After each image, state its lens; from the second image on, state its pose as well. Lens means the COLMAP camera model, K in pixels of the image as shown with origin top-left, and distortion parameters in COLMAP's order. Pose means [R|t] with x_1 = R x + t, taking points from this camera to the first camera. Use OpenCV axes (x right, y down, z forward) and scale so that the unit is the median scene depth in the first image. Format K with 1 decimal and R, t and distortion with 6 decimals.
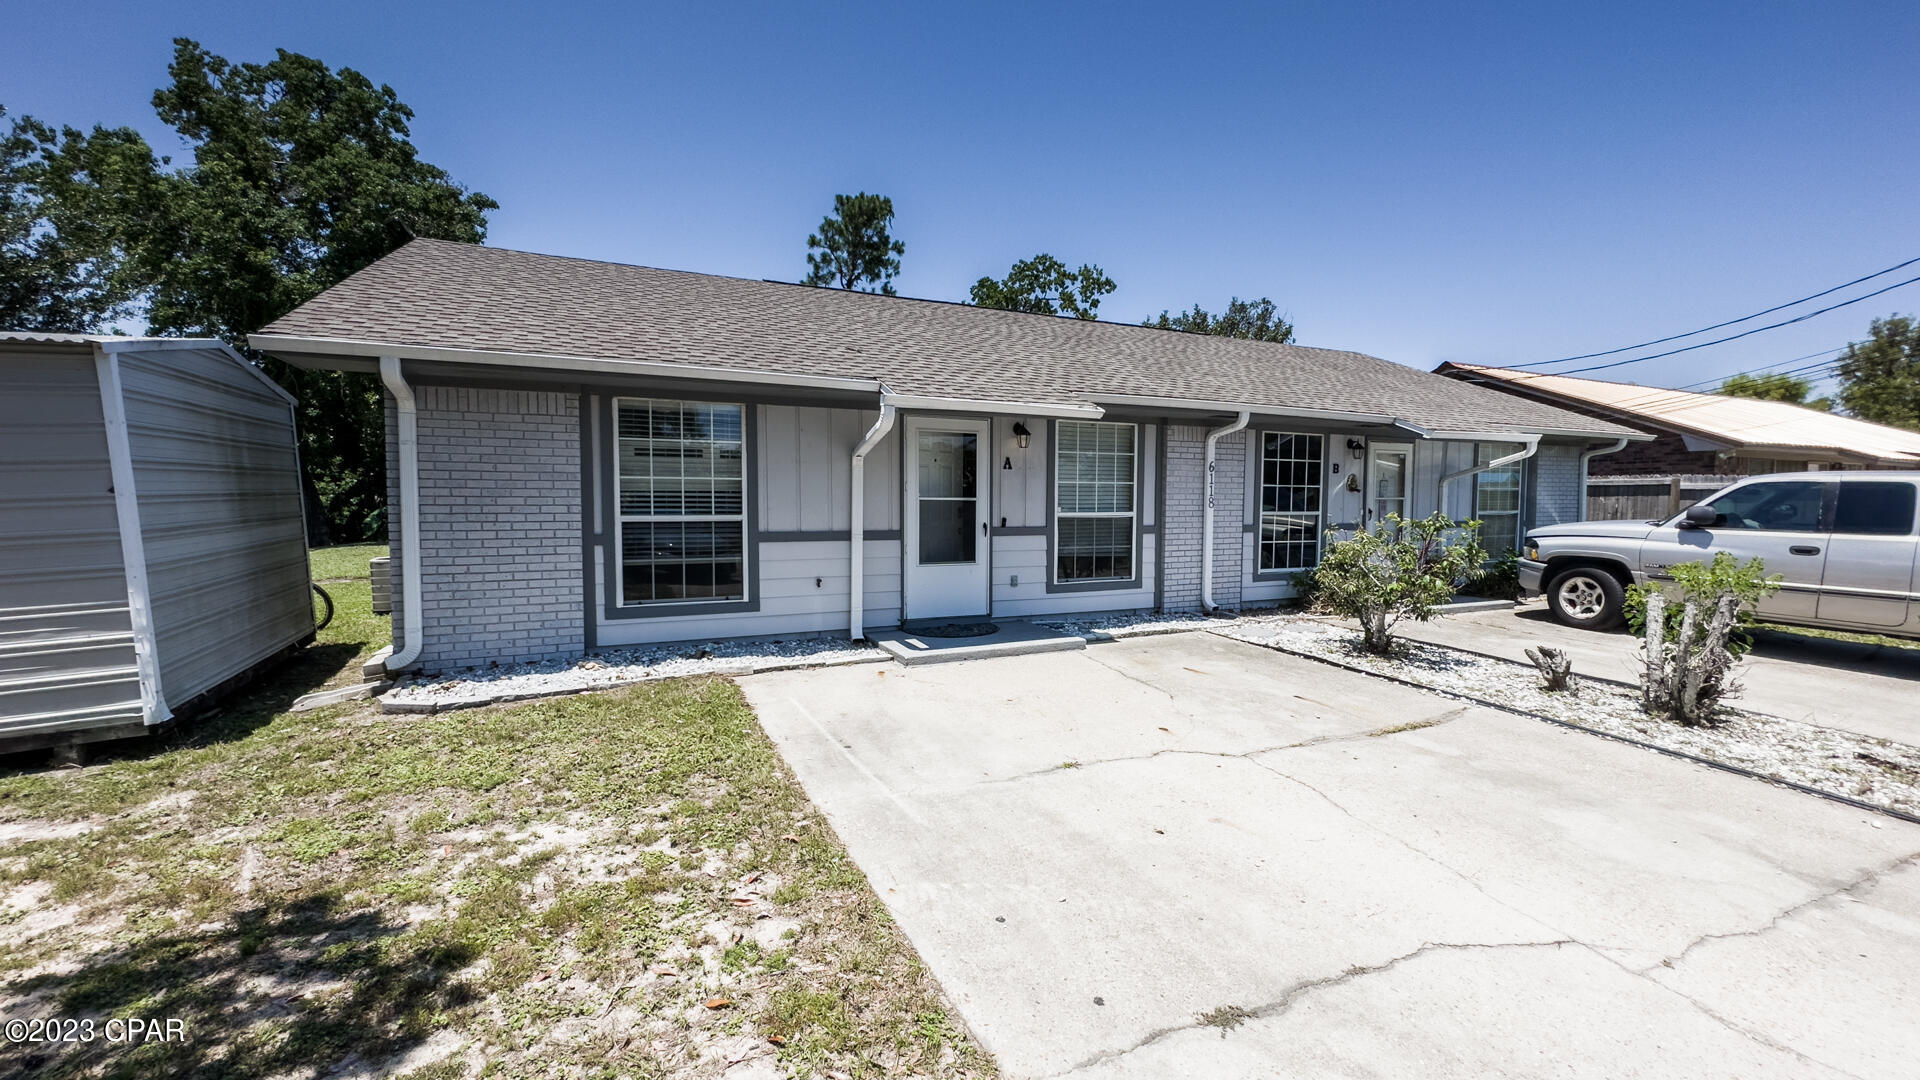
lens RADIAL K [[831.1, 0, 960.0], [0, 831.1, 540.0], [0, 0, 1]] dist [-0.002833, -0.000026]
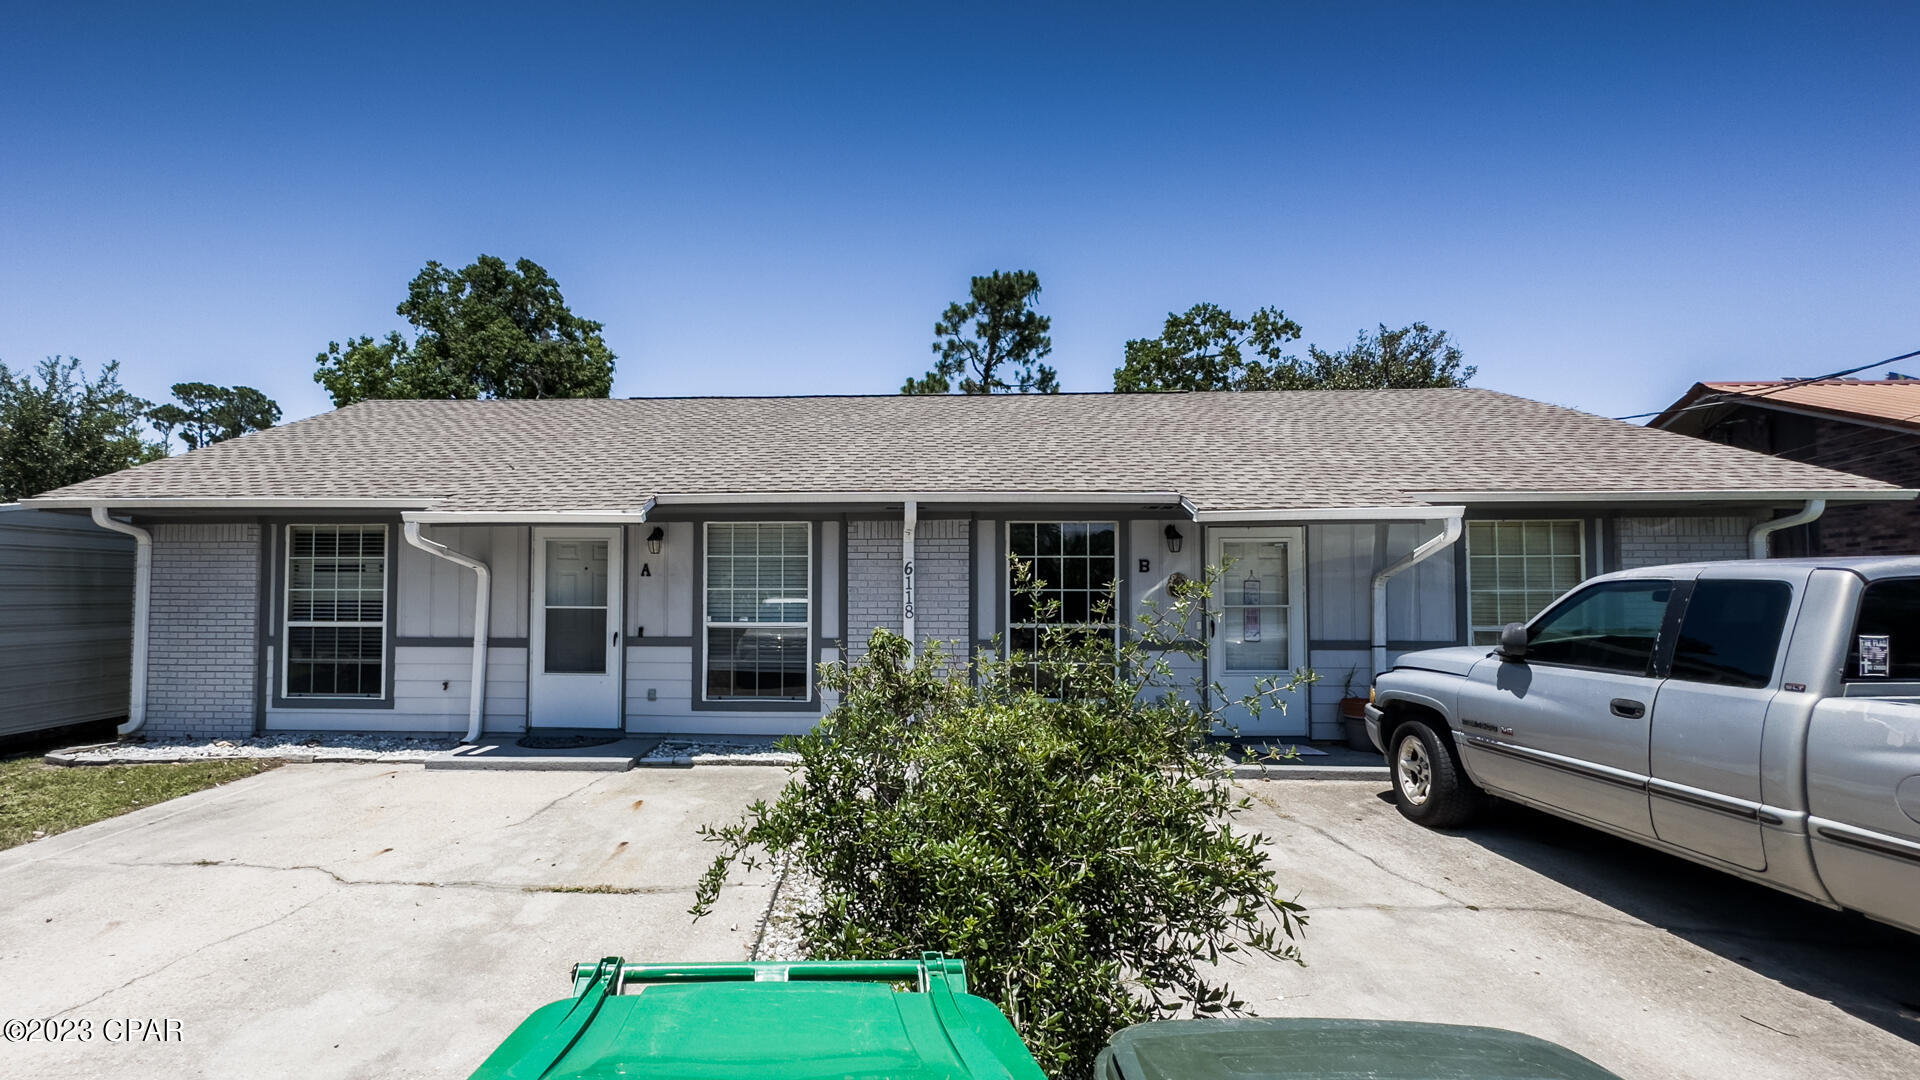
lens RADIAL K [[960.3, 0, 960.0], [0, 960.3, 540.0], [0, 0, 1]] dist [-0.000601, 0.000315]
pose [[0.863465, -0.031946, -0.503396, 0.961385], [-0.023529, 0.994355, -0.103461, -0.021481], [0.503860, 0.101180, 0.857839, 0.235003]]
